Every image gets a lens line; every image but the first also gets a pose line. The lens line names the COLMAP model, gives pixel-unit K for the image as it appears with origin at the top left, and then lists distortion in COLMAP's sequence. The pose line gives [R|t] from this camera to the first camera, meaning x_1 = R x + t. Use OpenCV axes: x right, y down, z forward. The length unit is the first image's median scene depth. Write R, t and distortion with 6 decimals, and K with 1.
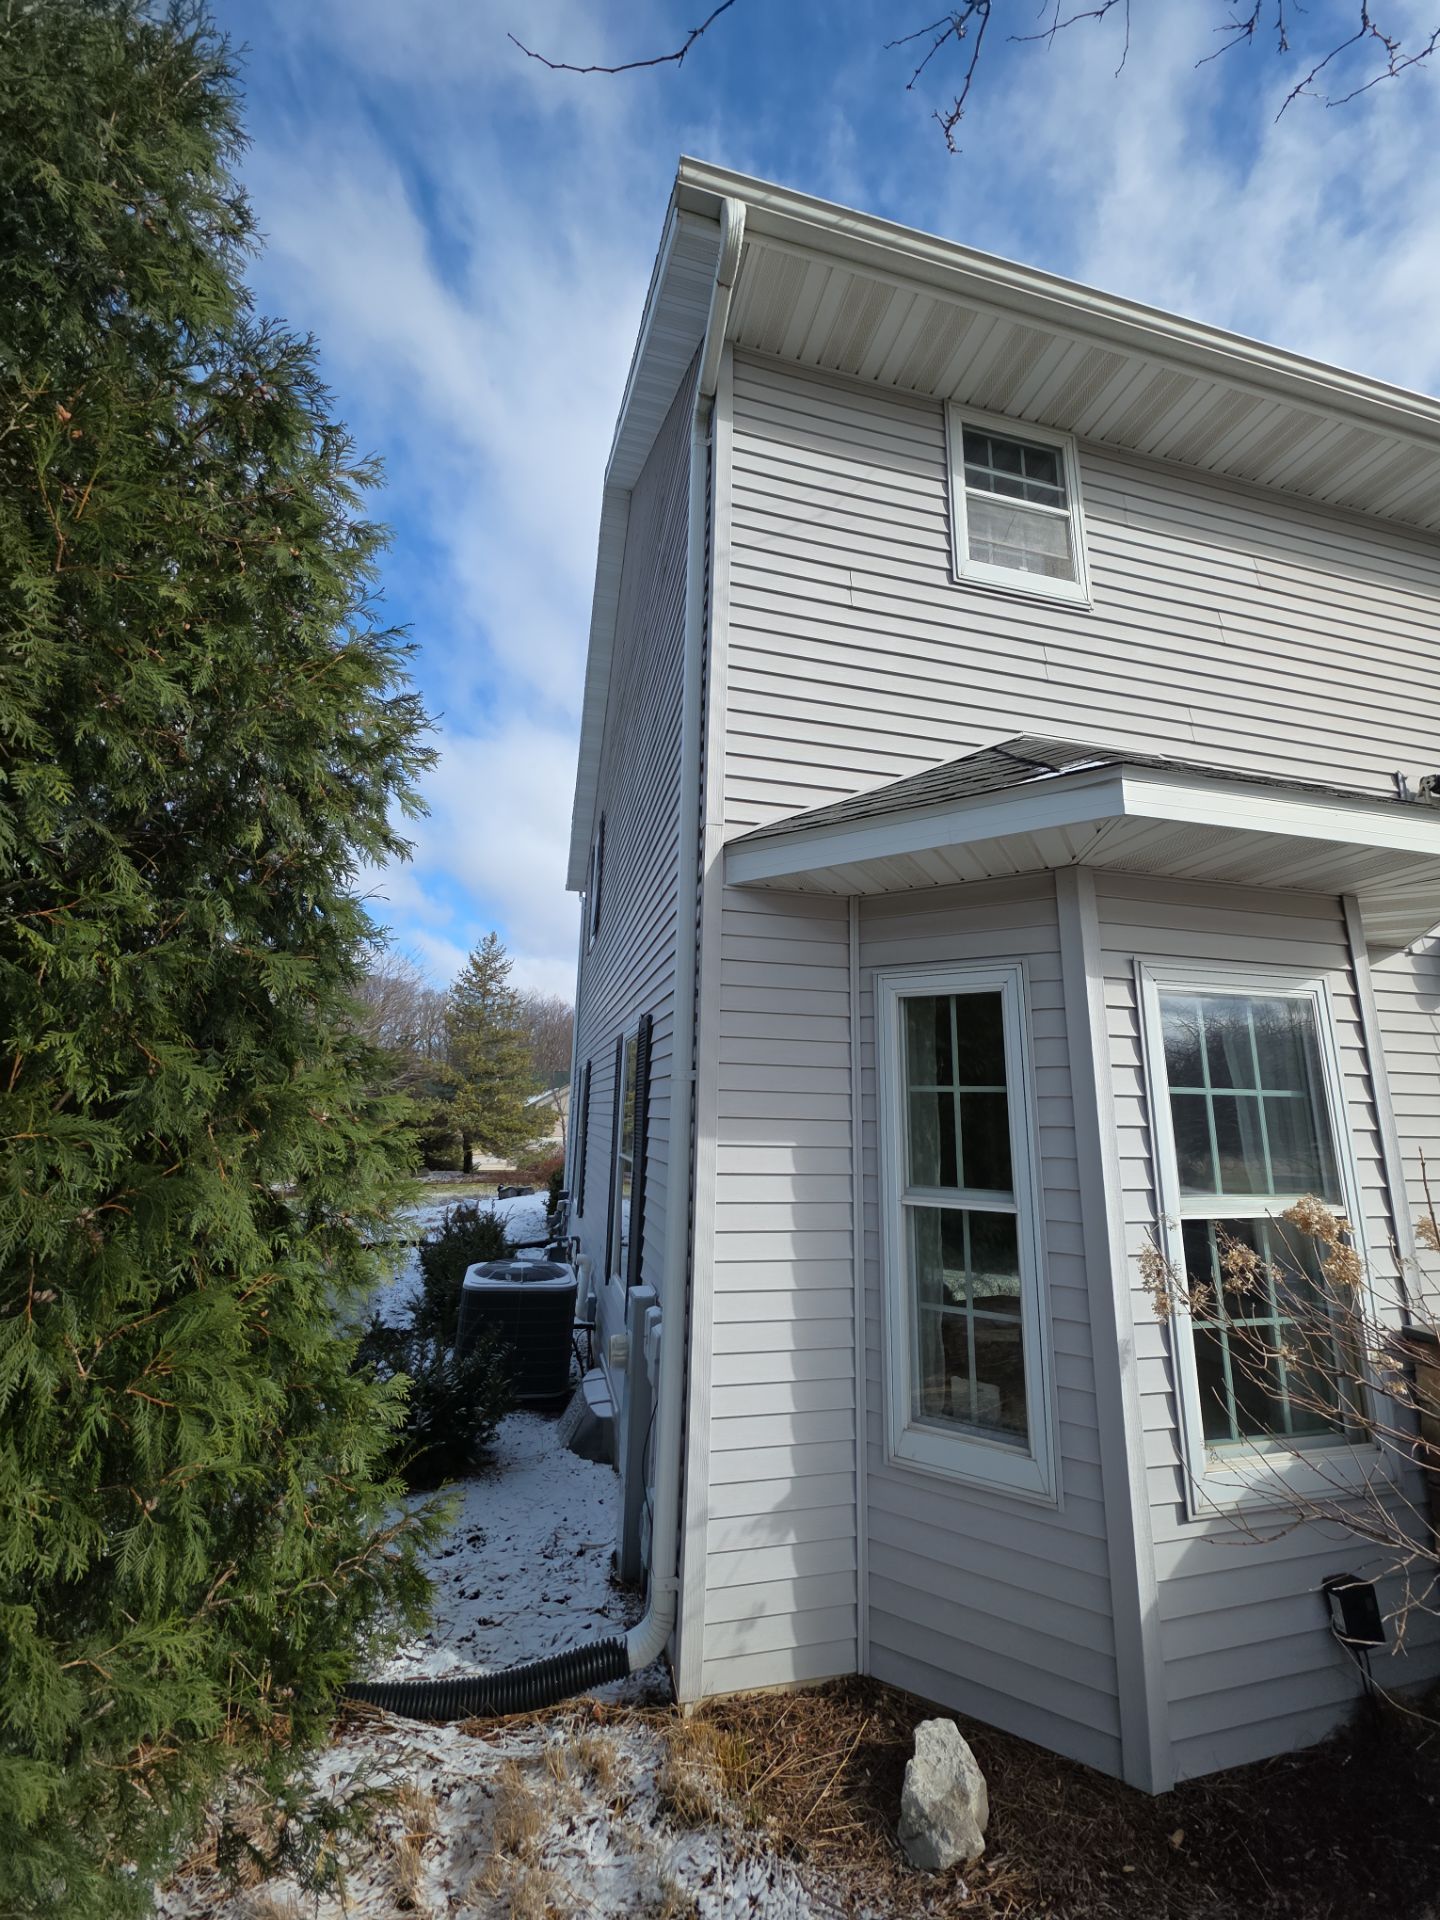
lens RADIAL K [[735.2, 0, 709.2], [0, 735.2, 941.3], [0, 0, 1]] dist [-0.003282, -0.000054]
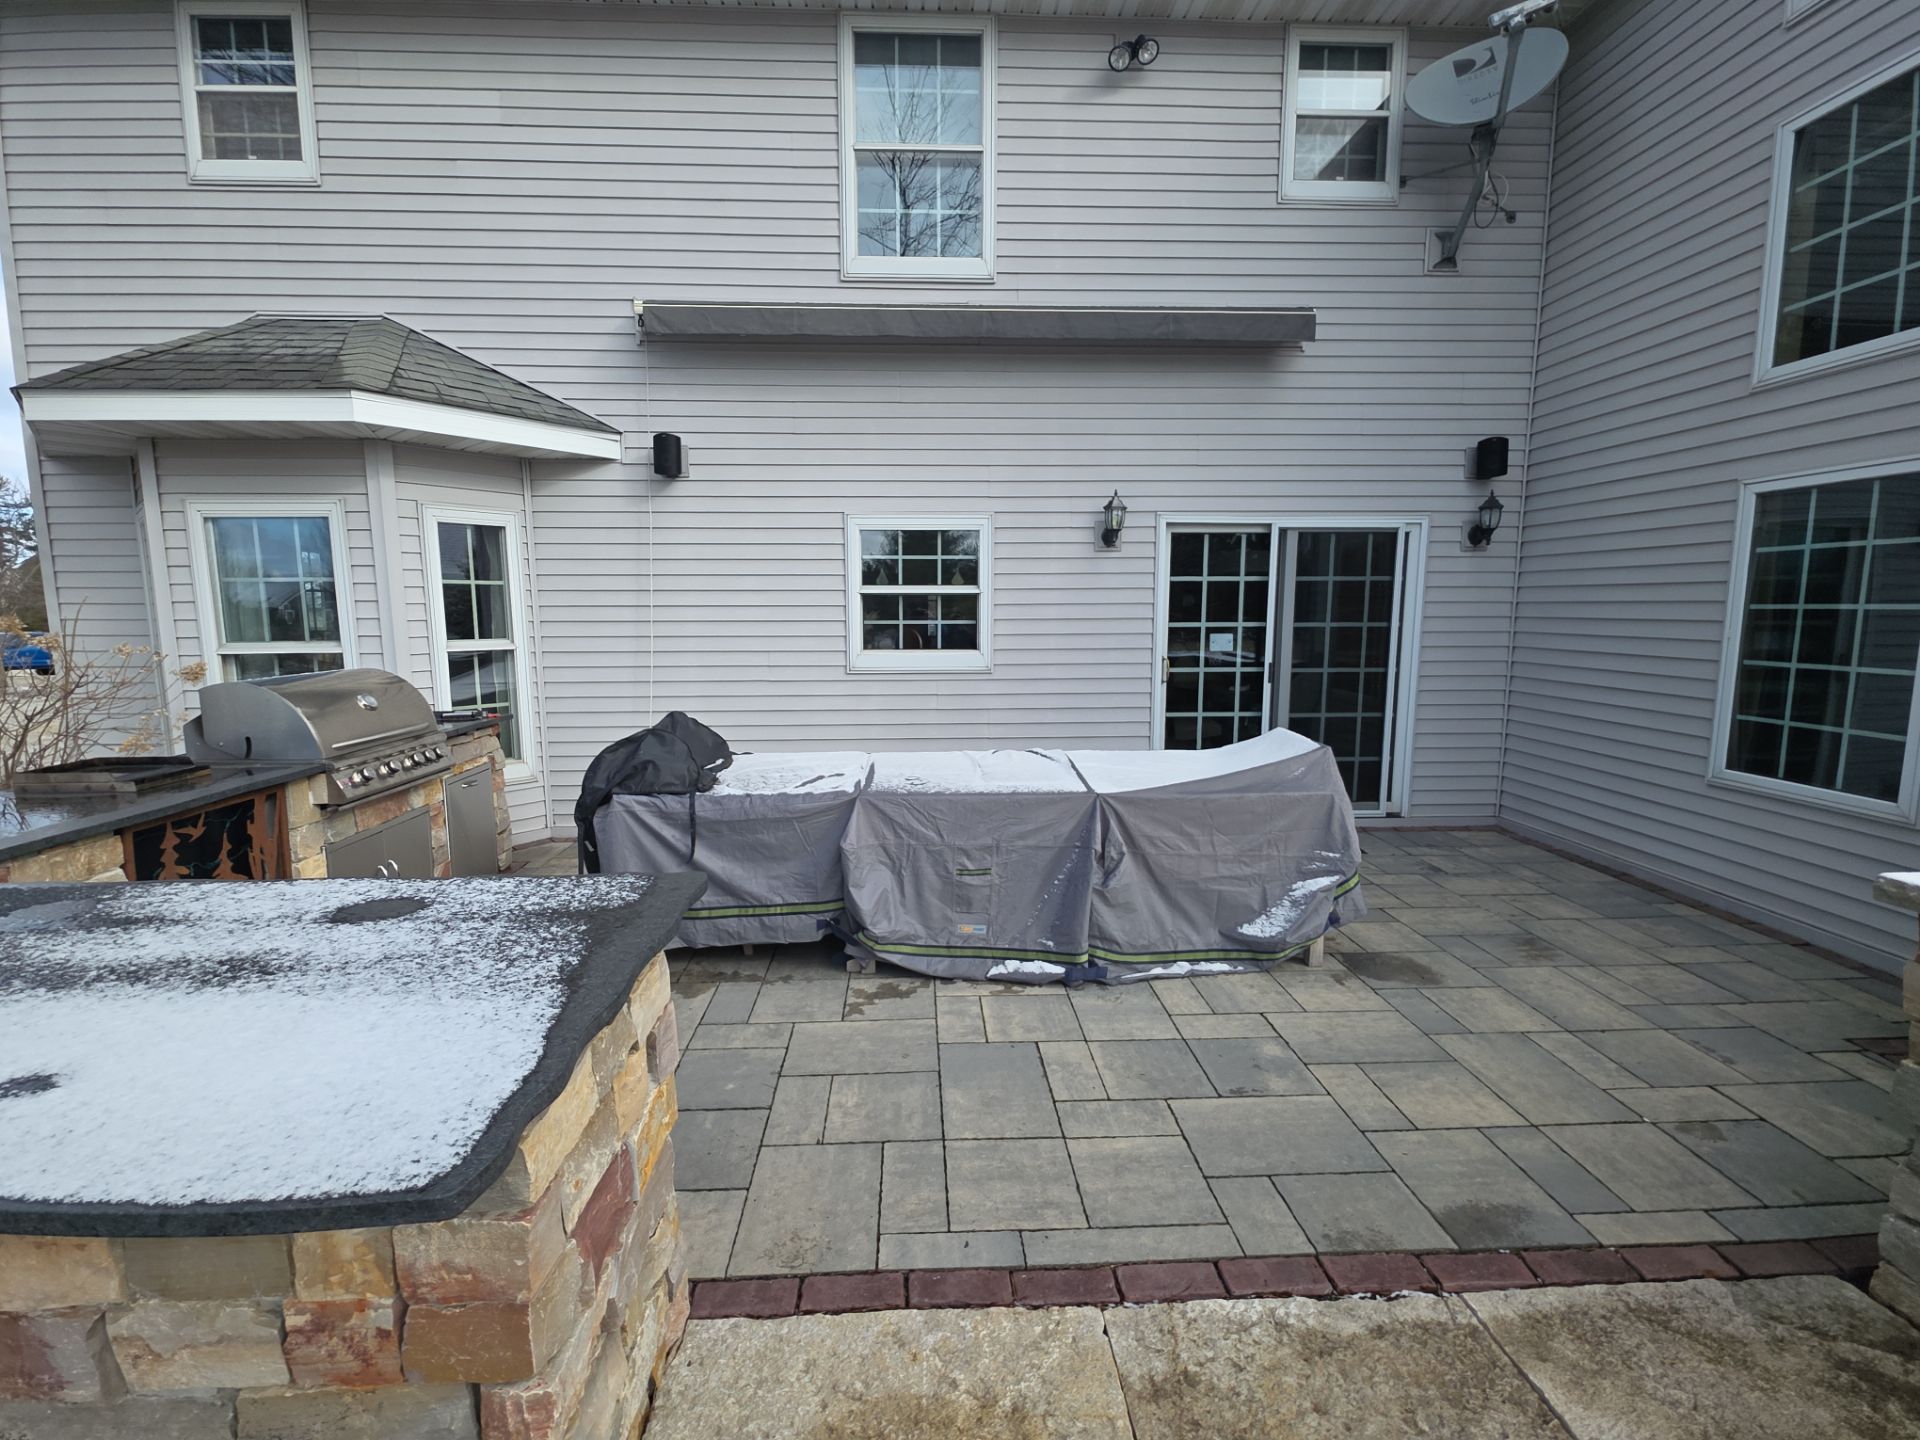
lens RADIAL K [[832.0, 0, 943.7], [0, 832.0, 716.4], [0, 0, 1]] dist [0.005839, -0.005419]
pose [[0.981258, -0.007065, -0.192569, 1.898922], [0.069817, 0.944464, 0.321113, 0.006787], [0.179606, -0.328540, 0.927256, -0.398157]]
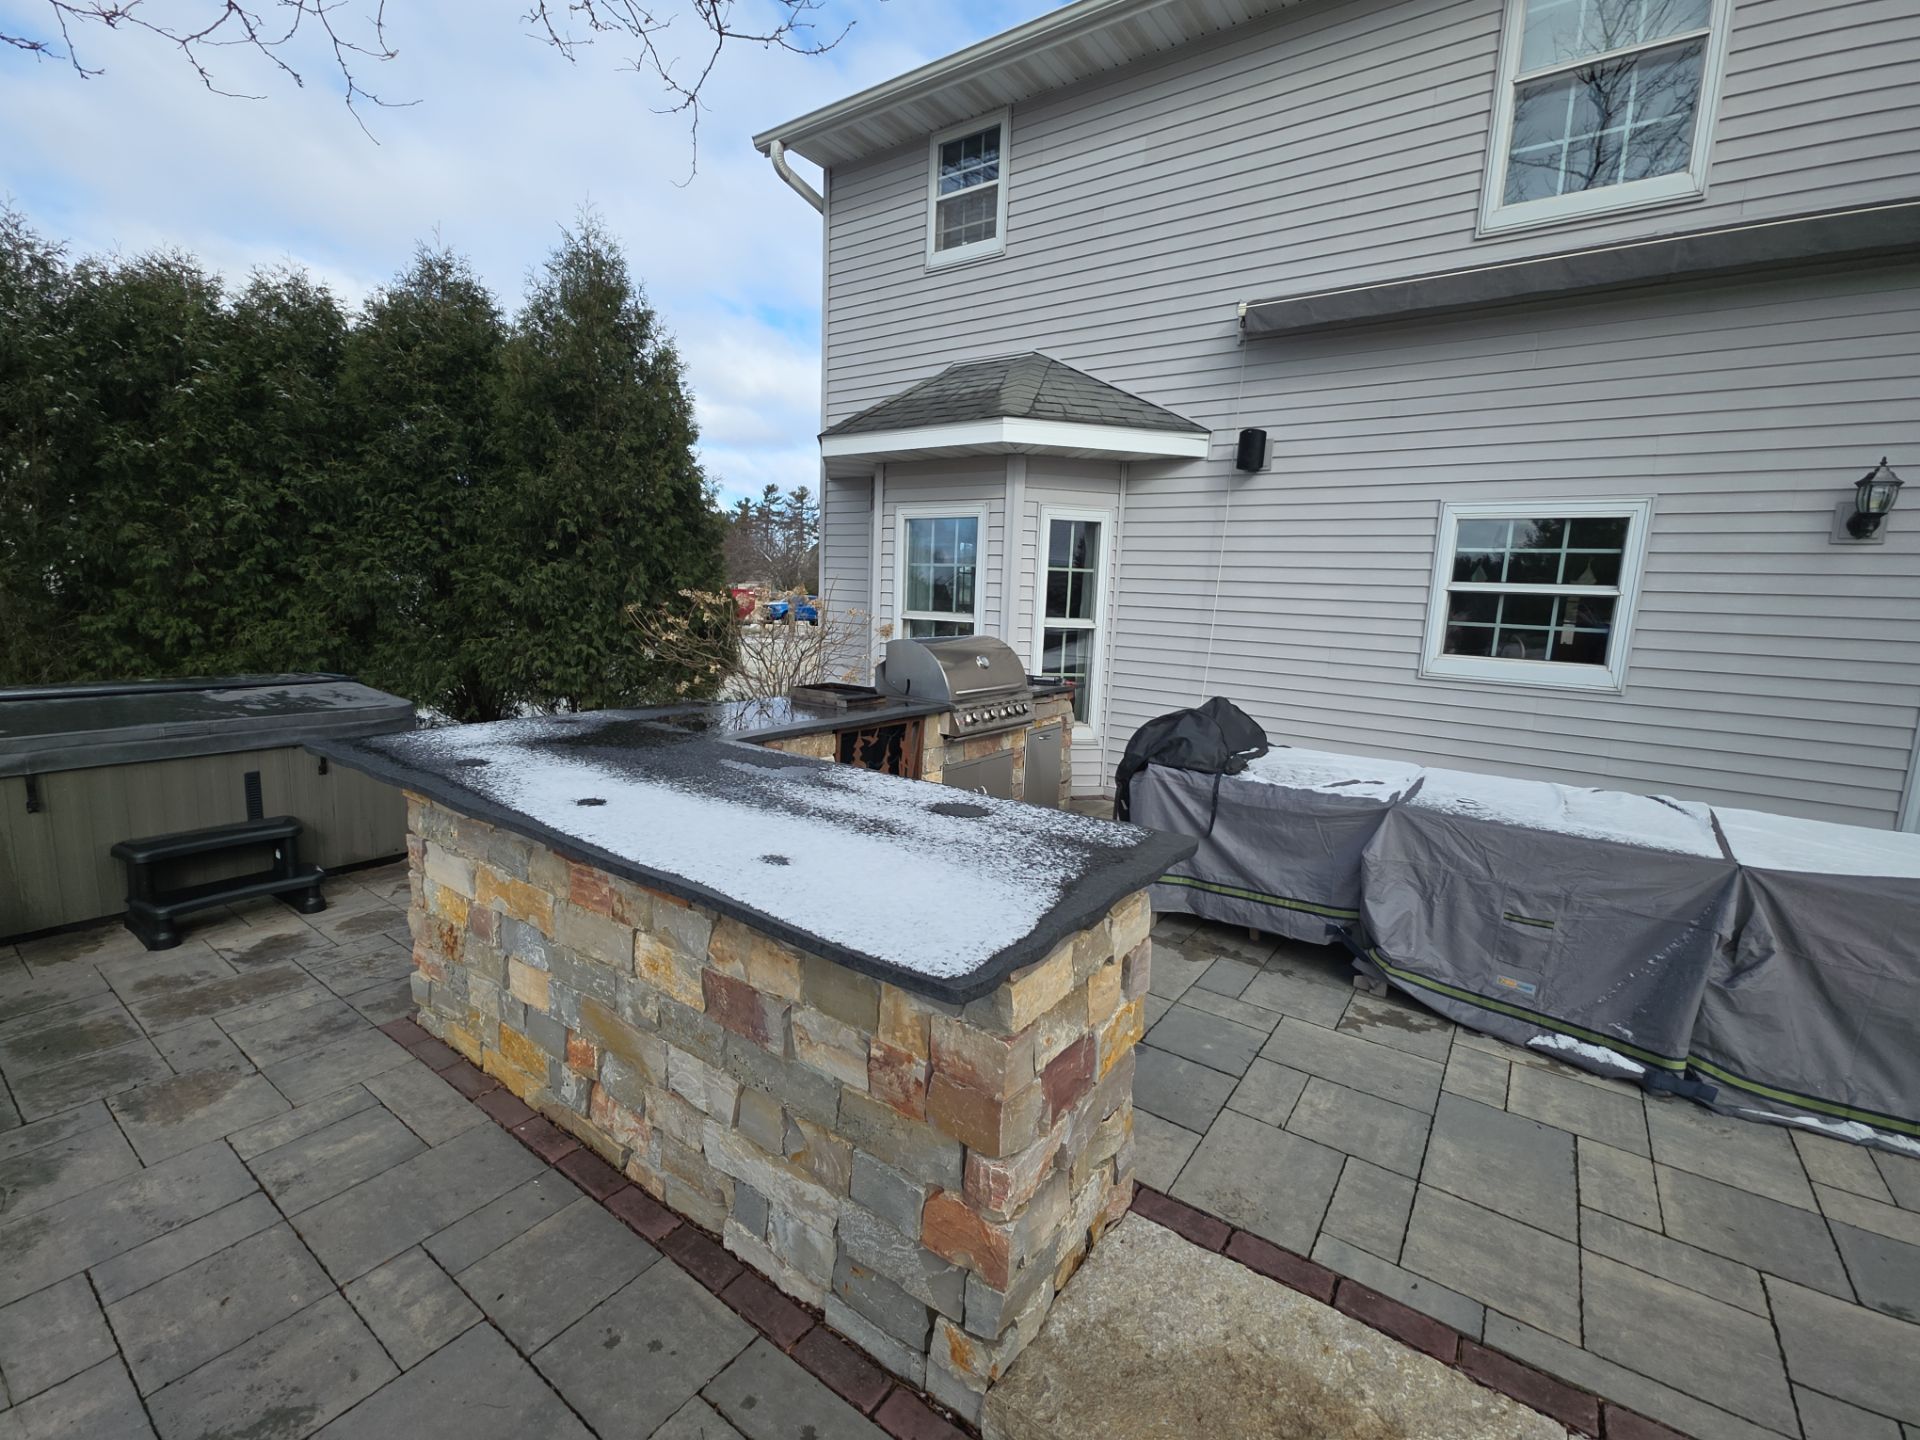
lens RADIAL K [[832.0, 0, 945.7], [0, 832.0, 715.6], [0, 0, 1]] dist [0.005839, -0.005419]
pose [[0.651514, 0.111987, -0.750326, 1.970741], [0.137768, 0.955135, 0.262179, -0.003619], [0.746023, -0.274184, 0.606855, -0.439178]]
